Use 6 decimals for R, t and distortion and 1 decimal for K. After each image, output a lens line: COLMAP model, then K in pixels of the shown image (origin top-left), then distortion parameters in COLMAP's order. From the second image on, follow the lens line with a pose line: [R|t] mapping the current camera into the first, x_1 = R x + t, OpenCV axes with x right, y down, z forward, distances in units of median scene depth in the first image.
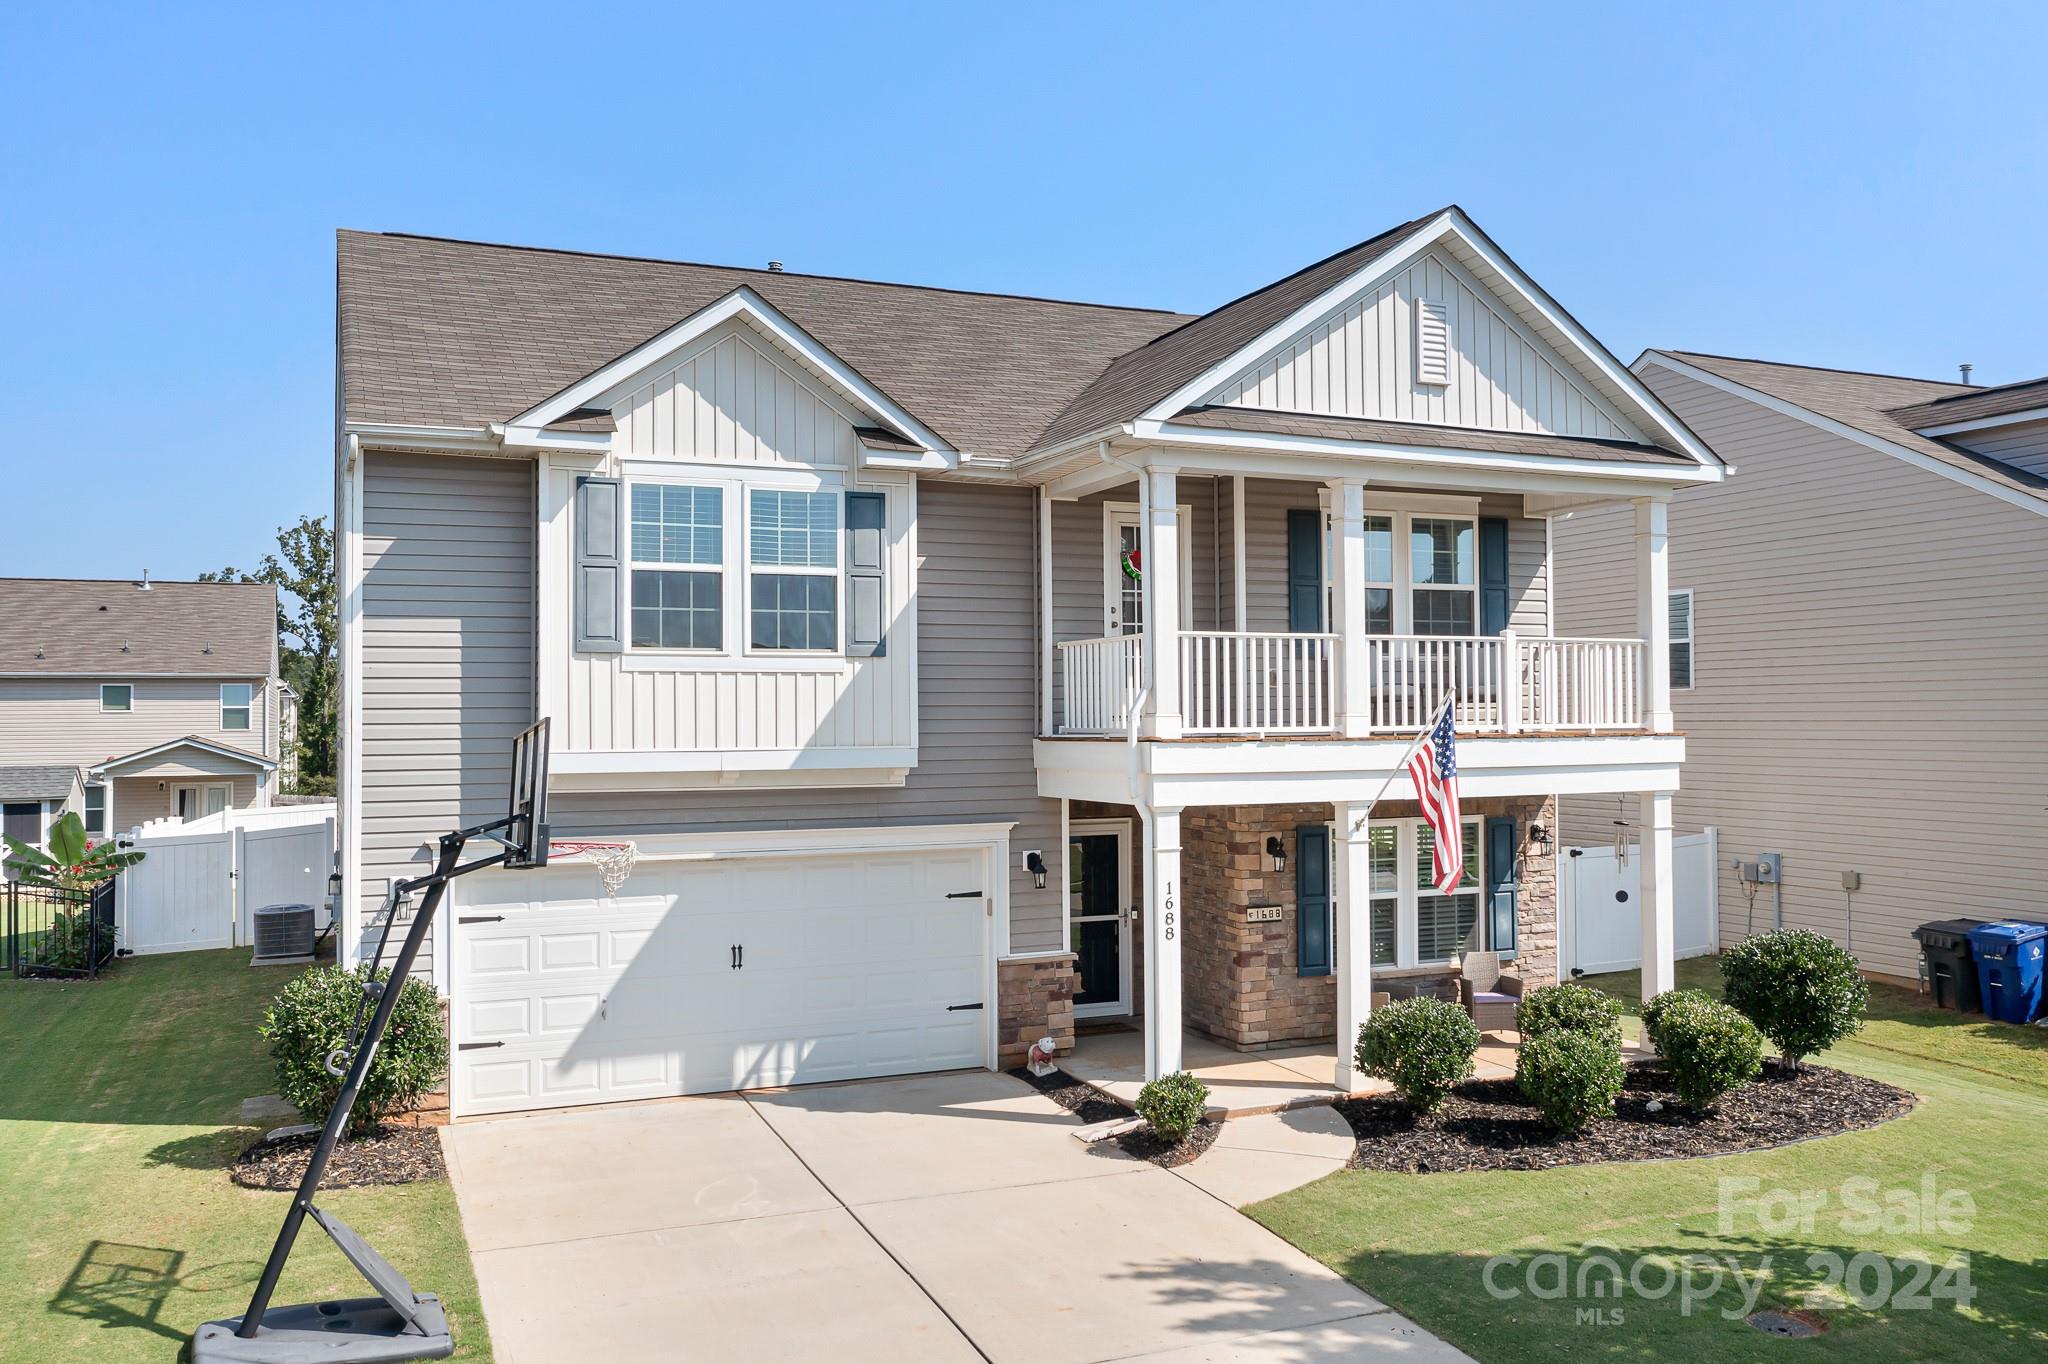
lens RADIAL K [[1621.6, 0, 1031.8], [0, 1621.6, 677.2], [0, 0, 1]] dist [-0.014631, -0.005967]
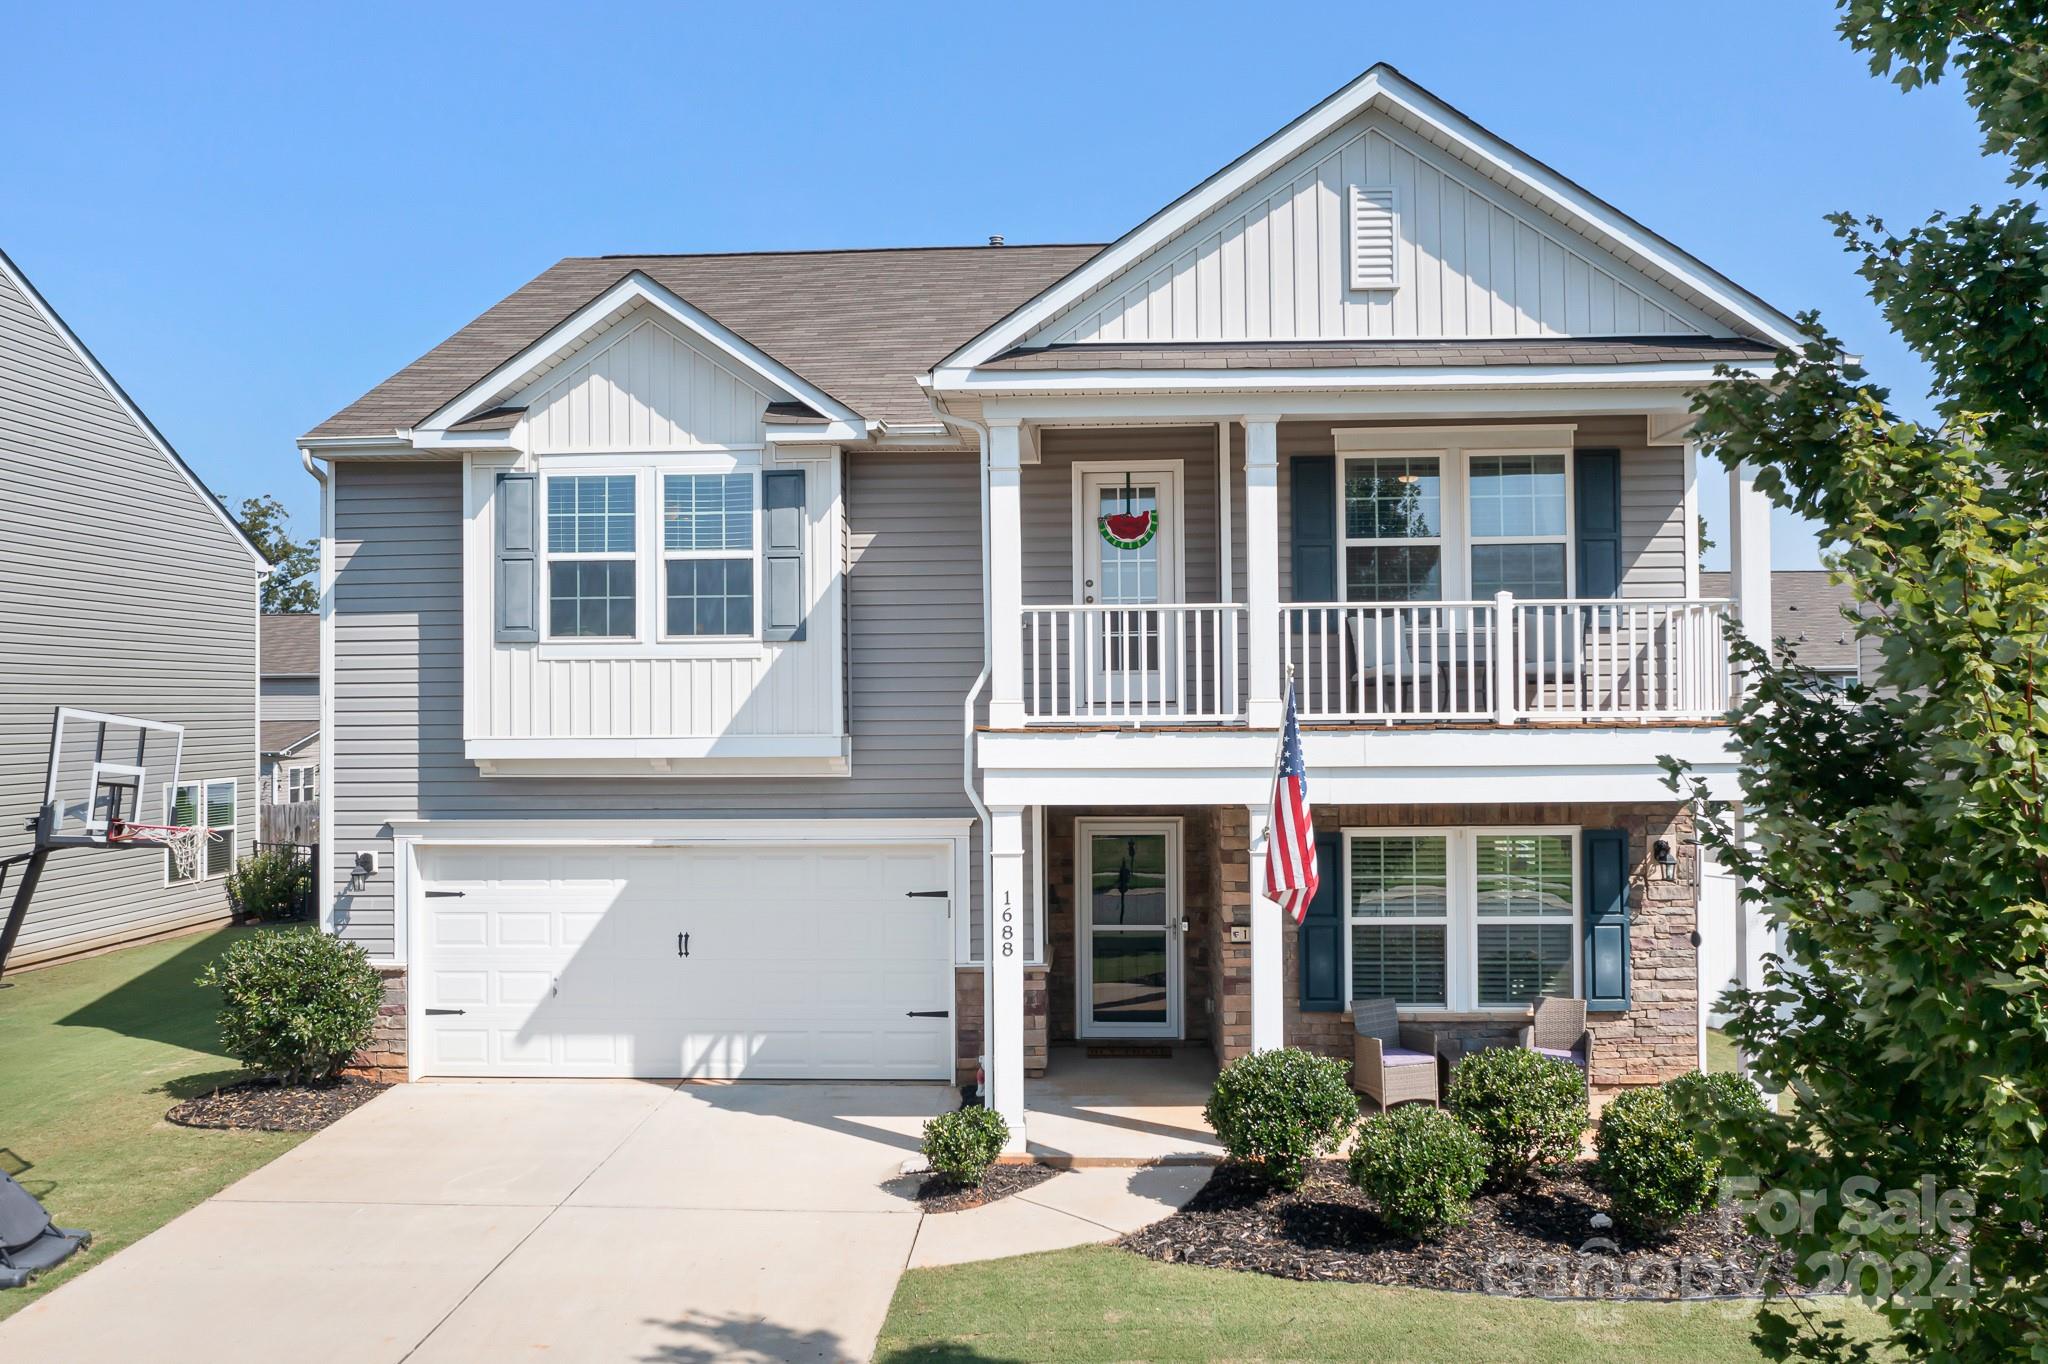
lens RADIAL K [[1621.6, 0, 1031.8], [0, 1621.6, 677.2], [0, 0, 1]] dist [-0.014631, -0.005967]
pose [[0.897312, -0.009386, -0.441297, 0.447924], [0.013225, 0.999897, 0.005623, 0.005149], [0.441199, -0.010882, 0.897343, 0.199678]]
